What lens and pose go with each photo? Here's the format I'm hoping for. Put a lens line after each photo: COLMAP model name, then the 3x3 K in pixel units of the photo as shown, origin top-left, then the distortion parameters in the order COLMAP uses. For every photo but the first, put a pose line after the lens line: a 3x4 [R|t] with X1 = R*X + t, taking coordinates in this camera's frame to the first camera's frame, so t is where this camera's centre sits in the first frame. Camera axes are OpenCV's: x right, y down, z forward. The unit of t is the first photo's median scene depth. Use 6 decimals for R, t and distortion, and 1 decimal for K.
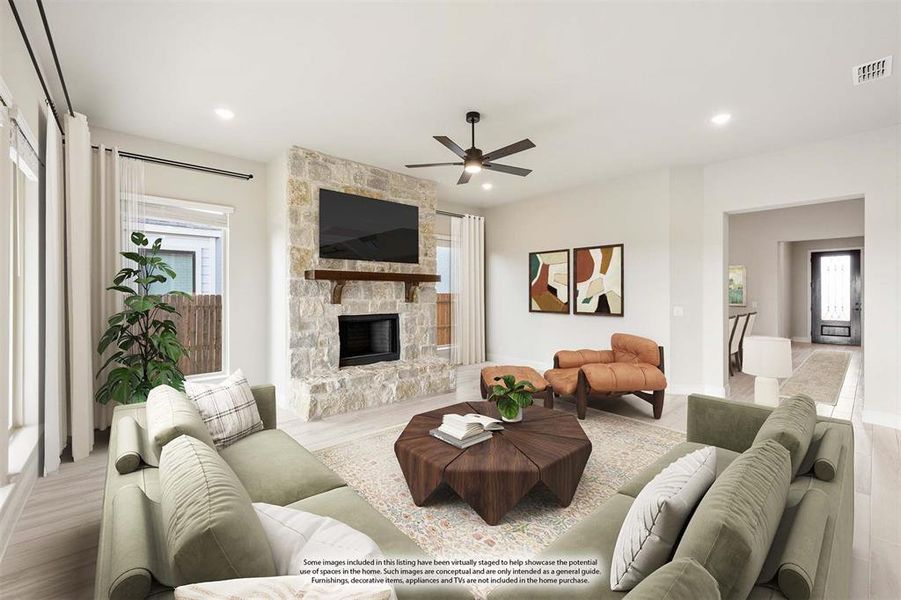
lens RADIAL K [[374.3, 0, 452.6], [0, 374.3, 293.8], [0, 0, 1]] dist [0.000567, 0.000071]
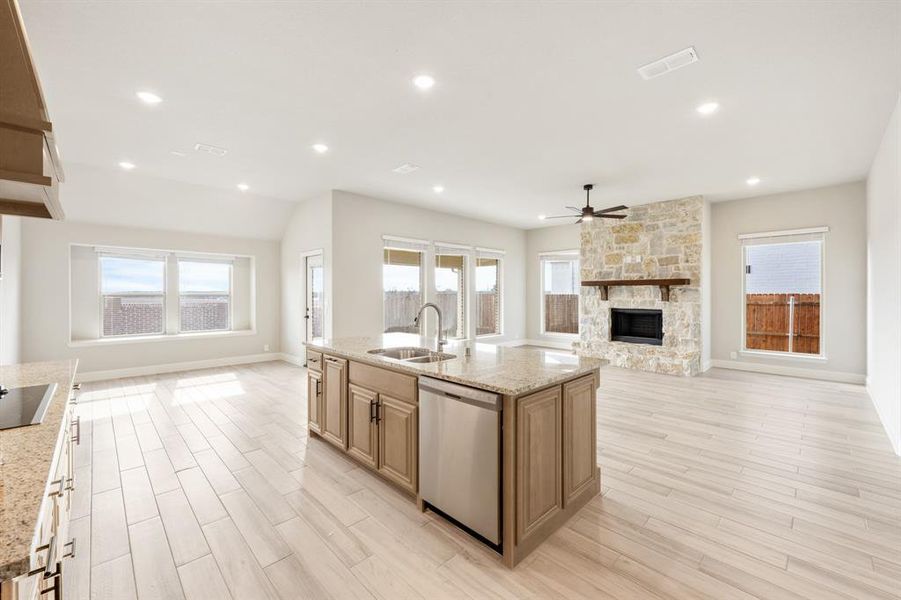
lens RADIAL K [[374.3, 0, 452.6], [0, 374.3, 293.8], [0, 0, 1]] dist [0.000567, 0.000071]
pose [[0.043646, -0.004407, -0.999037, 1.213567], [-0.002418, 0.999987, -0.004517, 0.005612], [0.999044, 0.002613, 0.043635, 0.239891]]
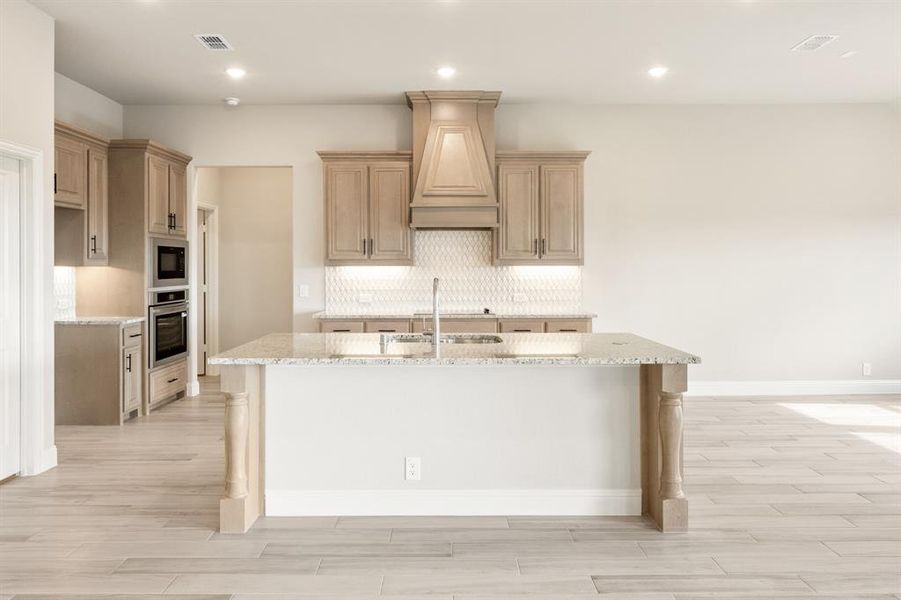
lens RADIAL K [[594.6, 0, 451.6], [0, 594.6, 266.8], [0, 0, 1]] dist [0.001806, 0.000292]
pose [[-0.743223, -0.001743, 0.669042, 0.093169], [0.000986, 0.999993, 0.003702, 0.000569], [-0.669043, 0.003411, -0.743216, 0.774893]]
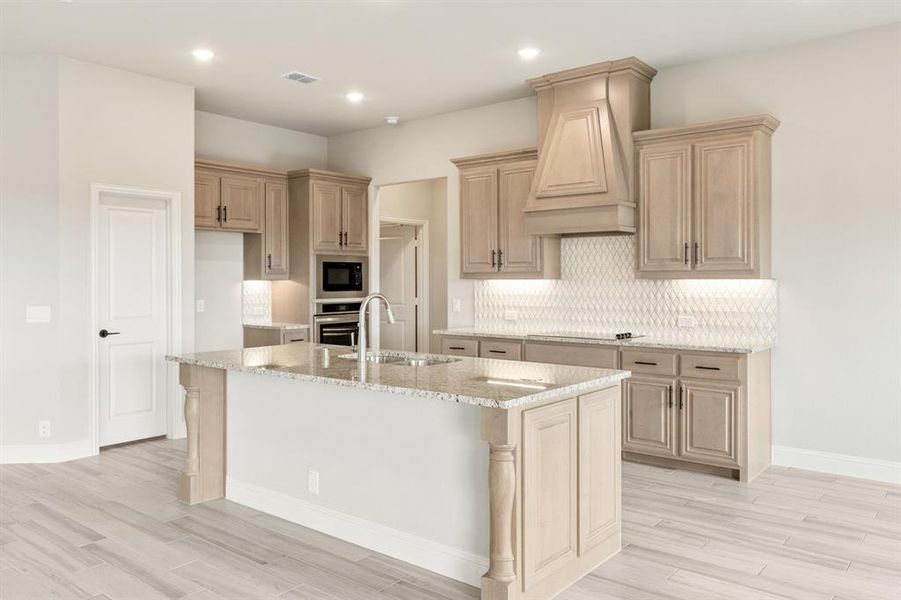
lens RADIAL K [[683.4, 0, 420.5], [0, 683.4, 282.6], [0, 0, 1]] dist [0.001514, 0.002024]
pose [[-0.134548, -0.006163, 0.990888, -0.207848], [0.003742, 0.999970, 0.006727, -0.000300], [-0.990900, 0.004613, -0.134521, 0.291145]]
